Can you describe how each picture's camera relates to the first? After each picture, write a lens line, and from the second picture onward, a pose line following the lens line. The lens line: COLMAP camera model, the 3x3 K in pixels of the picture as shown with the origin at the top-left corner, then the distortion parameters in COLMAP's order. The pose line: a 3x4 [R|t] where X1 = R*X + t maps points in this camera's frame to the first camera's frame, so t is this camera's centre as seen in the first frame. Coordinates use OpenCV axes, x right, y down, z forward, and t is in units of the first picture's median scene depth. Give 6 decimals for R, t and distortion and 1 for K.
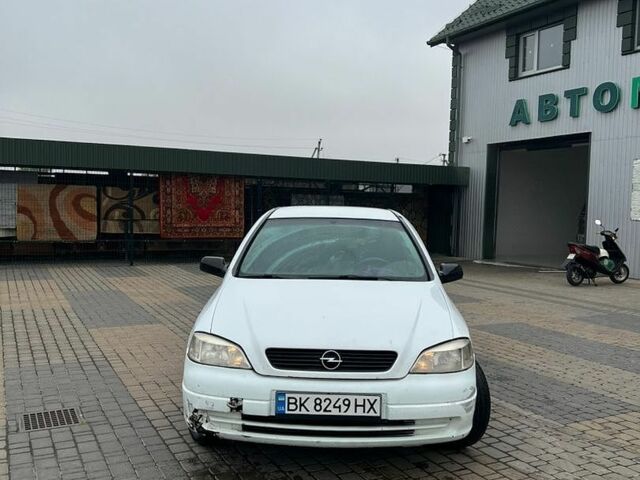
lens RADIAL K [[633.2, 0, 320.0], [0, 633.2, 240.0], [0, 0, 1]] dist [0.162641, -0.454133]
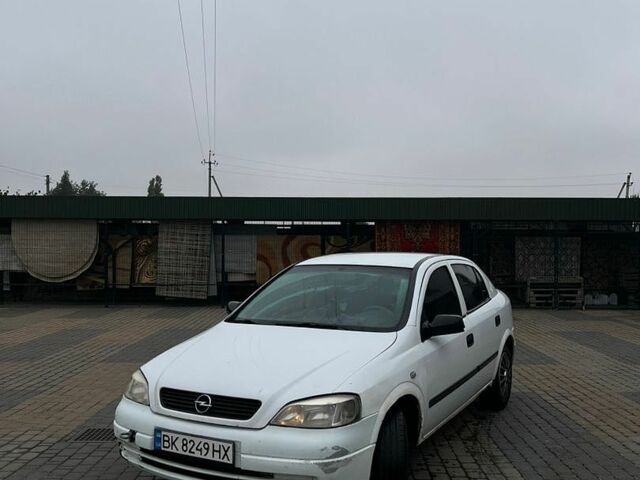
lens RADIAL K [[633.2, 0, 320.0], [0, 633.2, 240.0], [0, 0, 1]] dist [0.162641, -0.454133]
pose [[0.885963, -0.023211, -0.463174, 0.678258], [-0.009063, 0.997689, -0.067332, -0.009771], [0.463667, 0.063851, 0.883706, 0.144793]]
